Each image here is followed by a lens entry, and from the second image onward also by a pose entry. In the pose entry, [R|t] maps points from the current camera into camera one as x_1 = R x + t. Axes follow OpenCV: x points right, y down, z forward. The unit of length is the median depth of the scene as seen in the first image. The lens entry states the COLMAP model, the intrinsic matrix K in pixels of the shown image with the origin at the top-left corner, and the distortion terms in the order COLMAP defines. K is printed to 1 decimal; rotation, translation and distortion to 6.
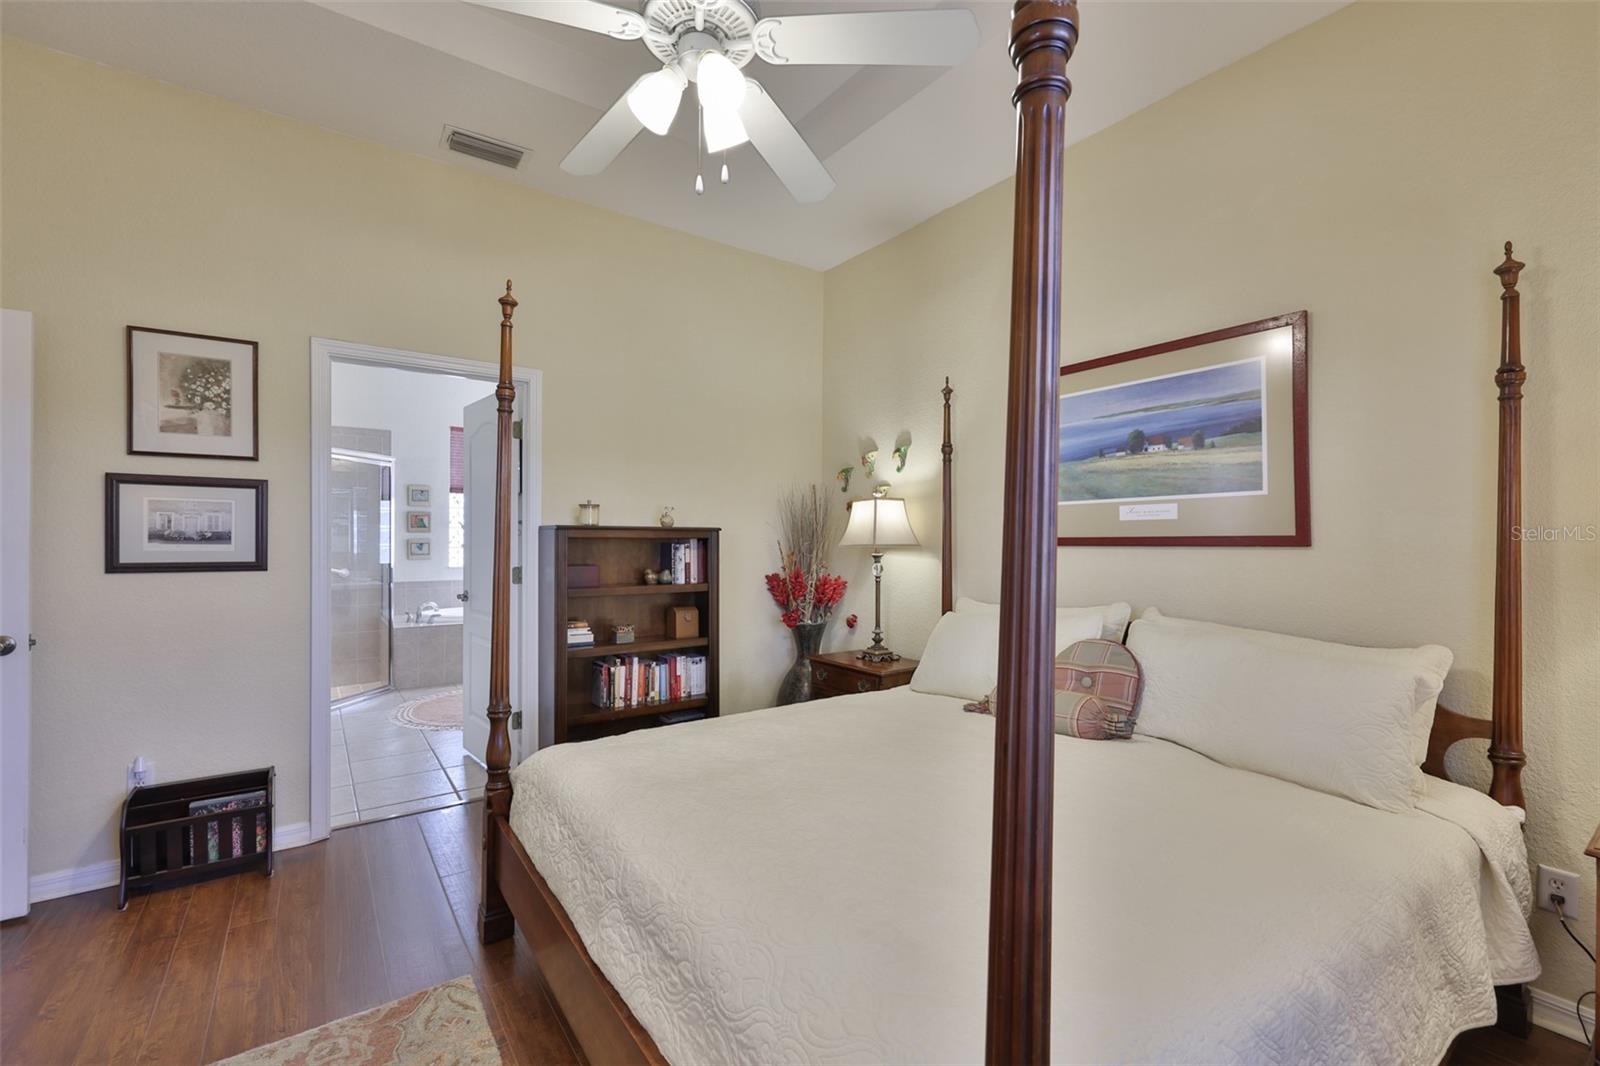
lens RADIAL K [[676.0, 0, 791.9], [0, 676.0, 536.3], [0, 0, 1]] dist [-0.003084, -0.000729]
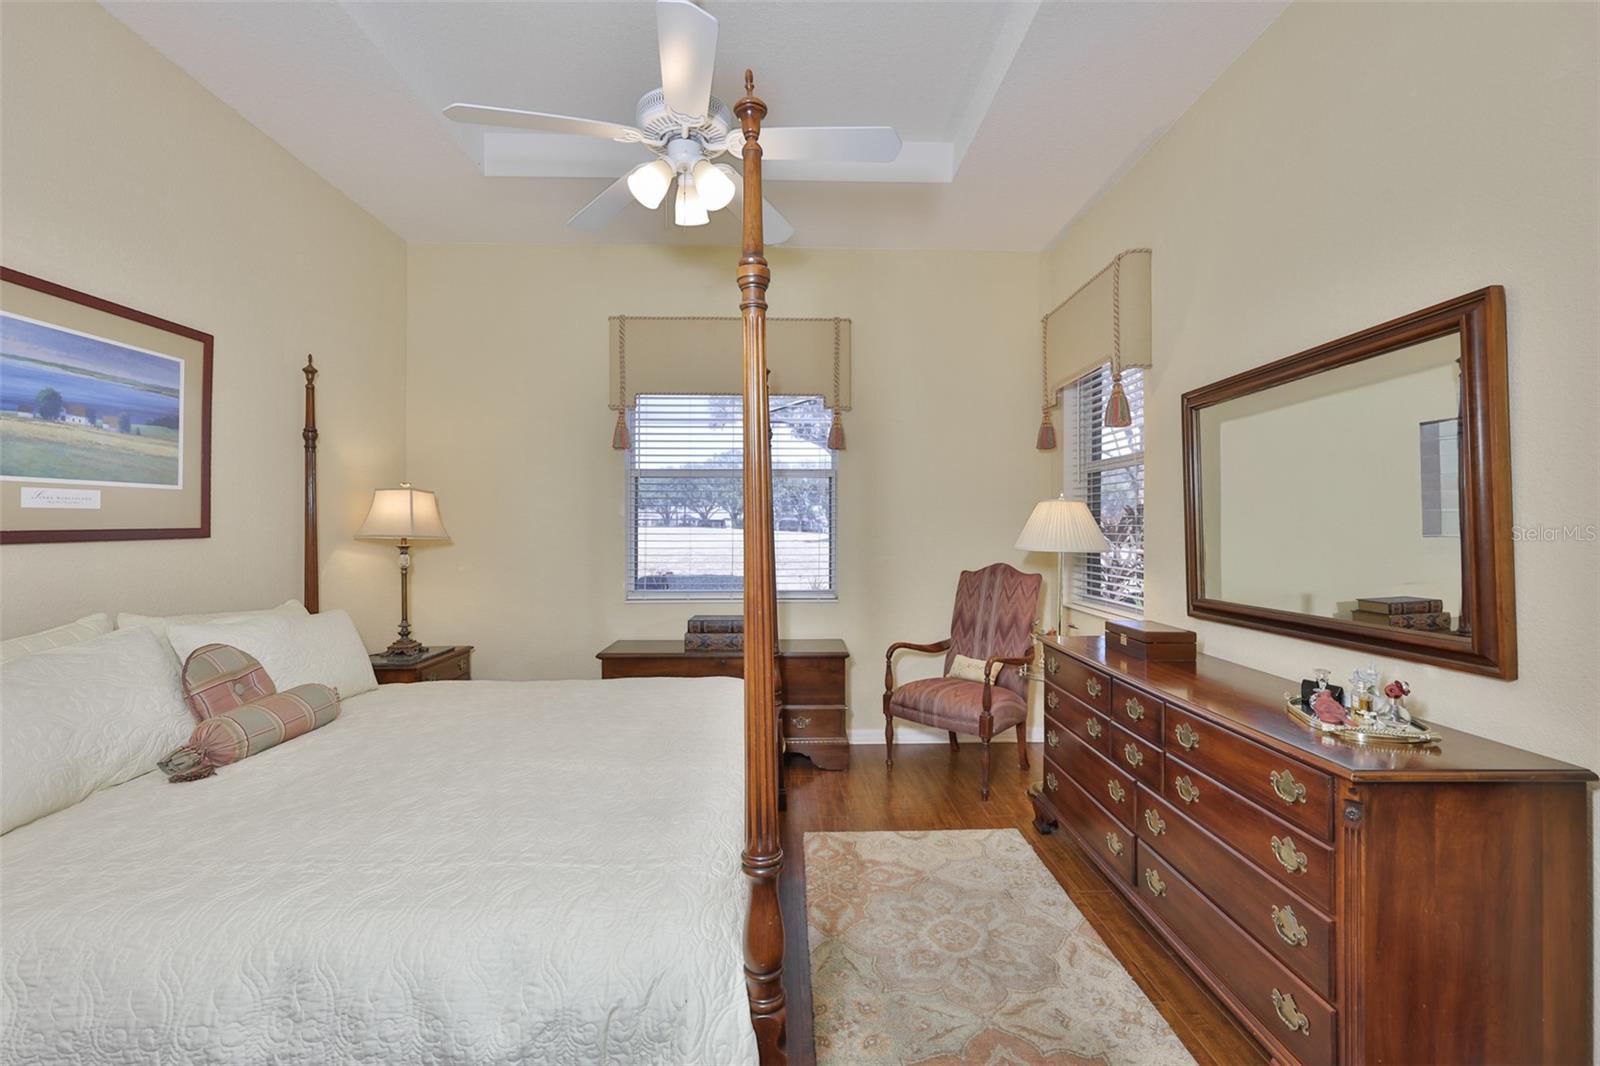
lens RADIAL K [[676.0, 0, 798.8], [0, 676.0, 525.7], [0, 0, 1]] dist [-0.003084, -0.000729]
pose [[-0.832537, 0.000756, 0.553969, -0.597589], [-0.000543, 0.999997, -0.002180, -0.002466], [-0.553969, -0.002116, -0.832534, 1.140792]]
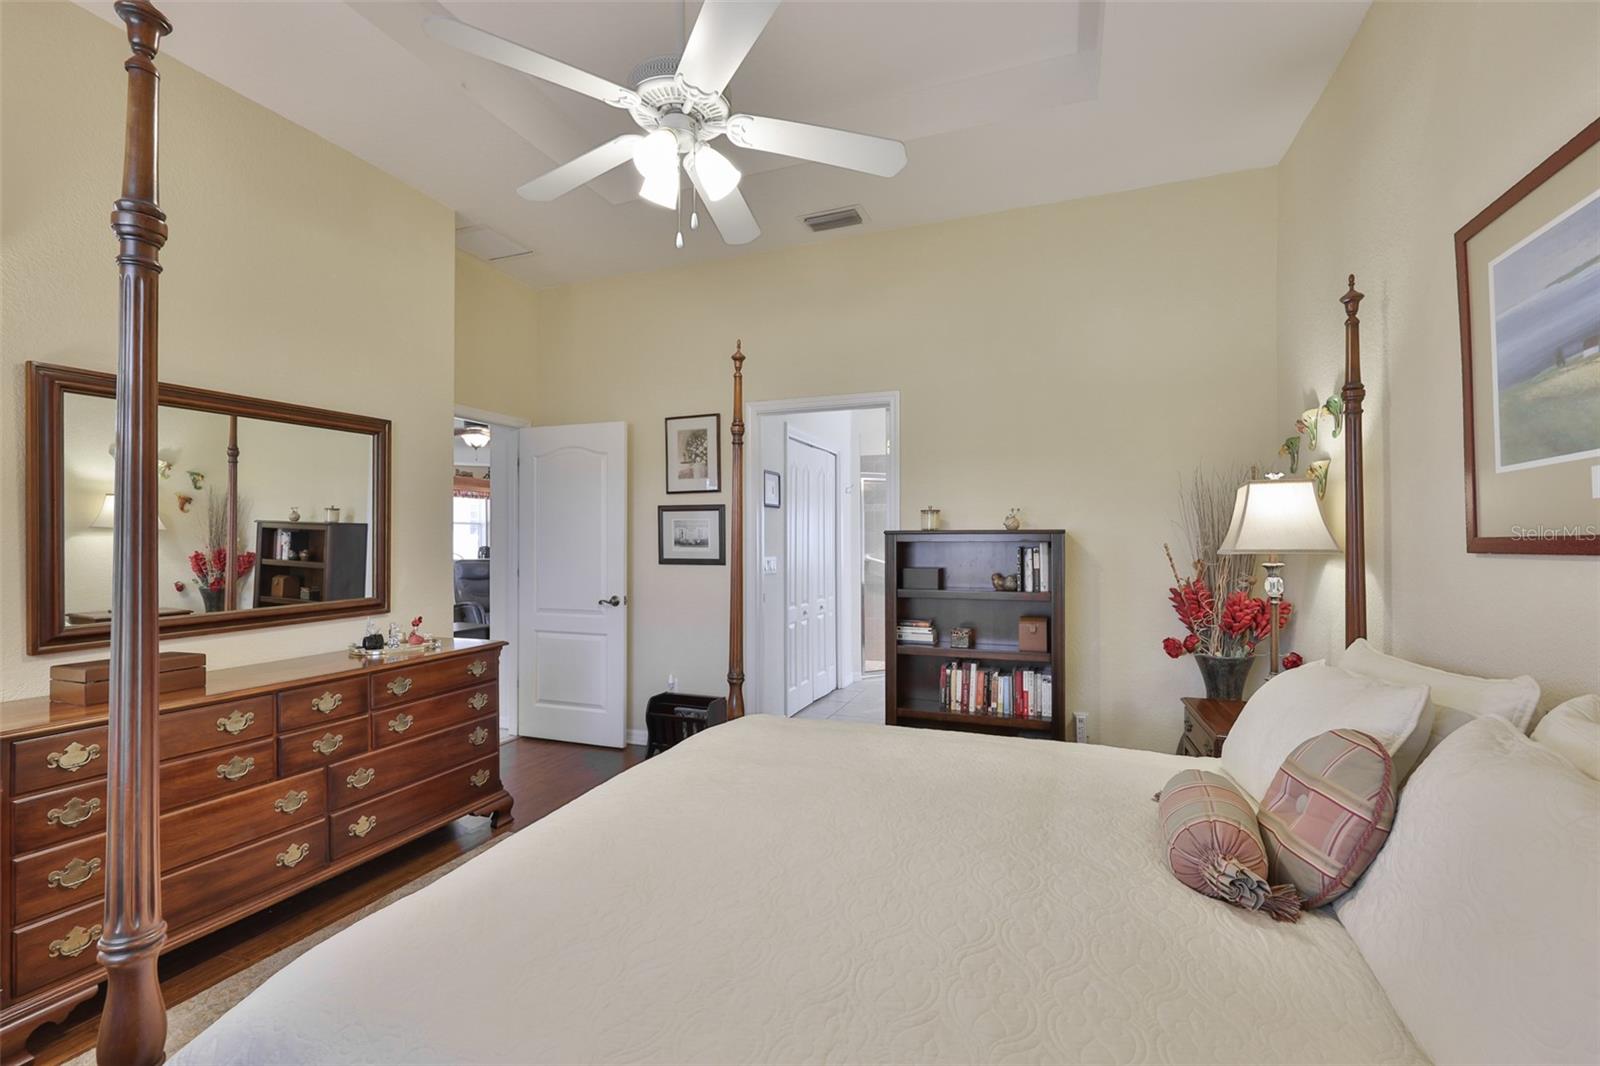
lens RADIAL K [[676.0, 0, 799.9], [0, 676.0, 537.9], [0, 0, 1]] dist [-0.003084, -0.000729]
pose [[0.560055, -0.010255, -0.828392, 0.562163], [0.006178, 0.999947, -0.008202, 0.003777], [0.828432, -0.000524, 0.560089, 0.305959]]
